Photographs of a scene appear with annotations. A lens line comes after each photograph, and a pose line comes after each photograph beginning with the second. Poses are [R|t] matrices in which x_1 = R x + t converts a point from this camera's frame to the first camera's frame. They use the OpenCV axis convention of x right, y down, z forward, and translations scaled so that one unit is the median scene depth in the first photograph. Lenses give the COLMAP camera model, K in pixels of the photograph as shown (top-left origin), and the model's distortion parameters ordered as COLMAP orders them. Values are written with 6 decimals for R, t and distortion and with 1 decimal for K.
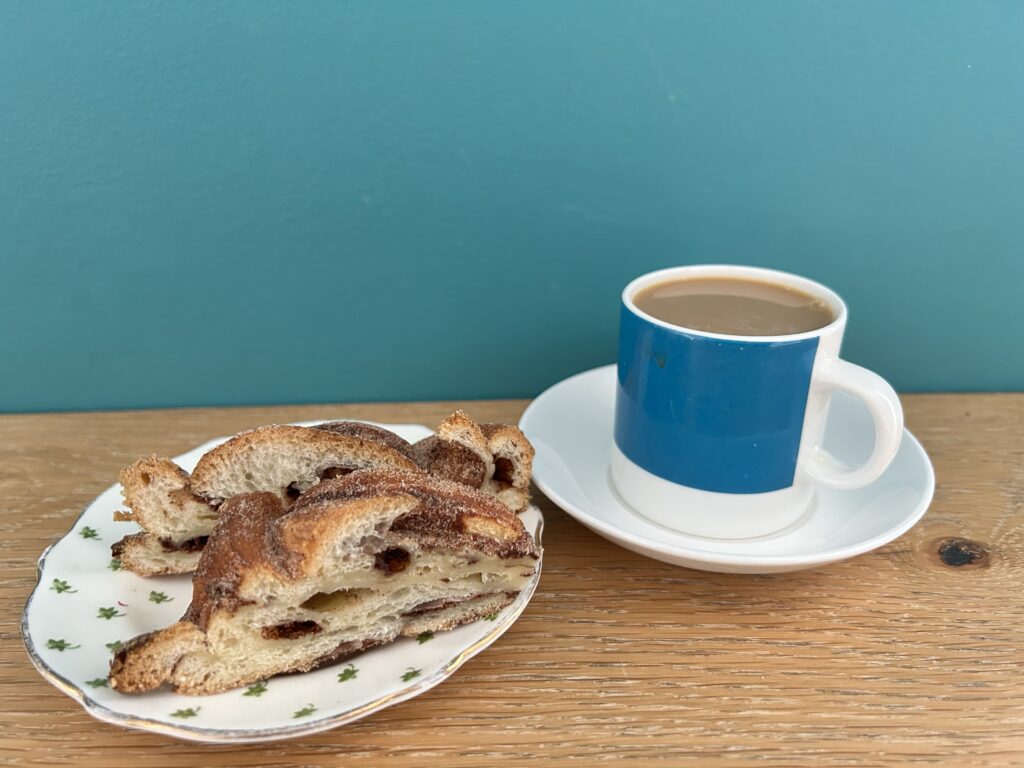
lens RADIAL K [[783.7, 0, 511.4], [0, 783.7, 378.4], [0, 0, 1]] dist [-0.004435, -0.023193]
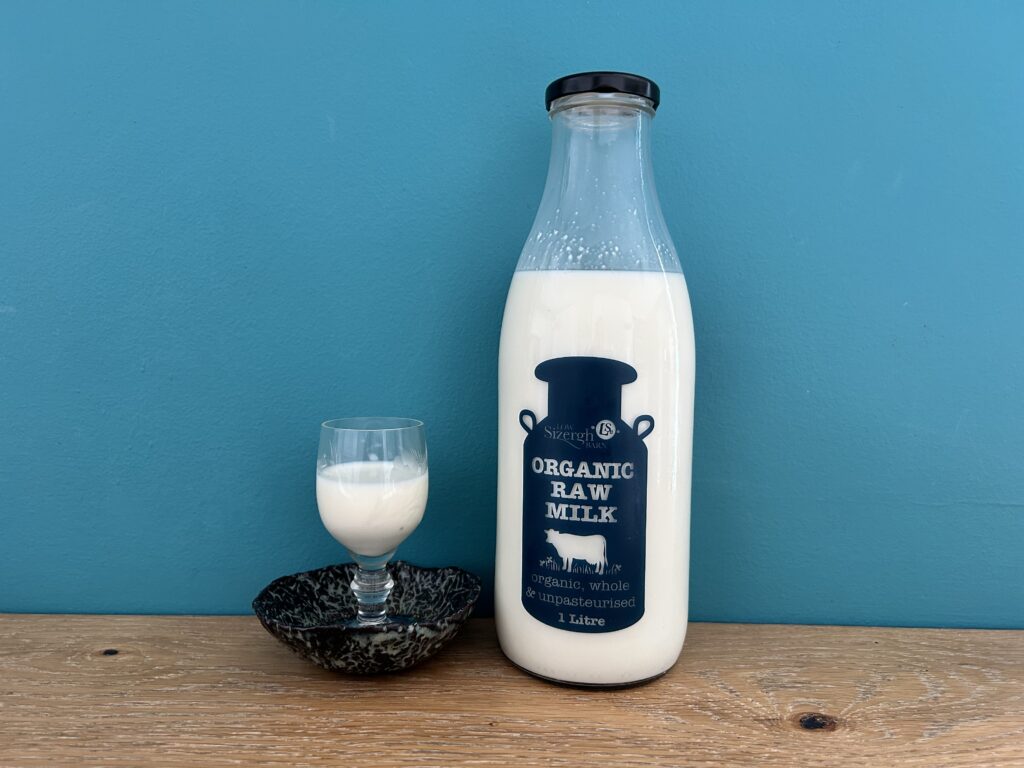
lens RADIAL K [[783.7, 0, 511.3], [0, 783.7, 385.0], [0, 0, 1]] dist [-0.004435, -0.023193]
pose [[0.999387, 0.029401, -0.018993, 0.046503], [-0.034244, 0.933582, -0.356723, 0.185258], [0.007244, 0.357155, 0.934017, -0.531600]]
